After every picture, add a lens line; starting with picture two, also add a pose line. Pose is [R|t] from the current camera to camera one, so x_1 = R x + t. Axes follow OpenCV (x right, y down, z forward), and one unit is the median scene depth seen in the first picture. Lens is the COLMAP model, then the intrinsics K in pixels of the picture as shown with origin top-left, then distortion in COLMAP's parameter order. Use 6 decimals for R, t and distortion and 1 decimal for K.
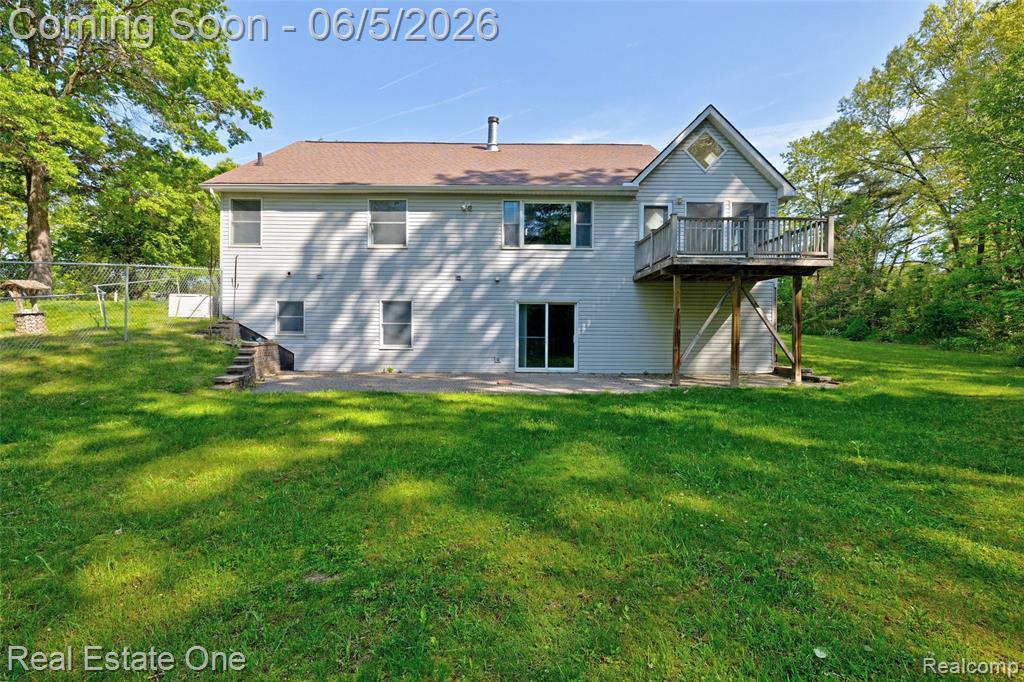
lens RADIAL K [[435.3, 0, 511.8], [0, 435.3, 338.4], [0, 0, 1]] dist [0.000951, 0.000312]
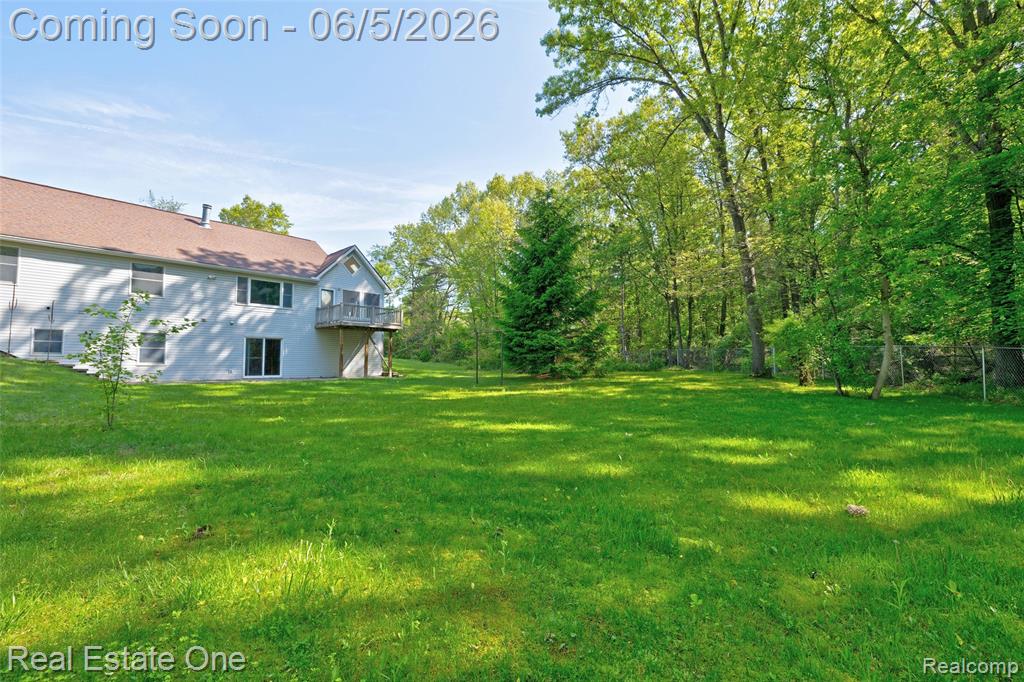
lens RADIAL K [[435.3, 0, 511.8], [0, 435.3, 338.4], [0, 0, 1]] dist [0.000951, 0.000312]
pose [[0.680520, 0.036547, 0.731817, -0.509053], [0.007936, 0.998329, -0.057236, 0.028649], [-0.732686, 0.044758, 0.679093, -0.894074]]
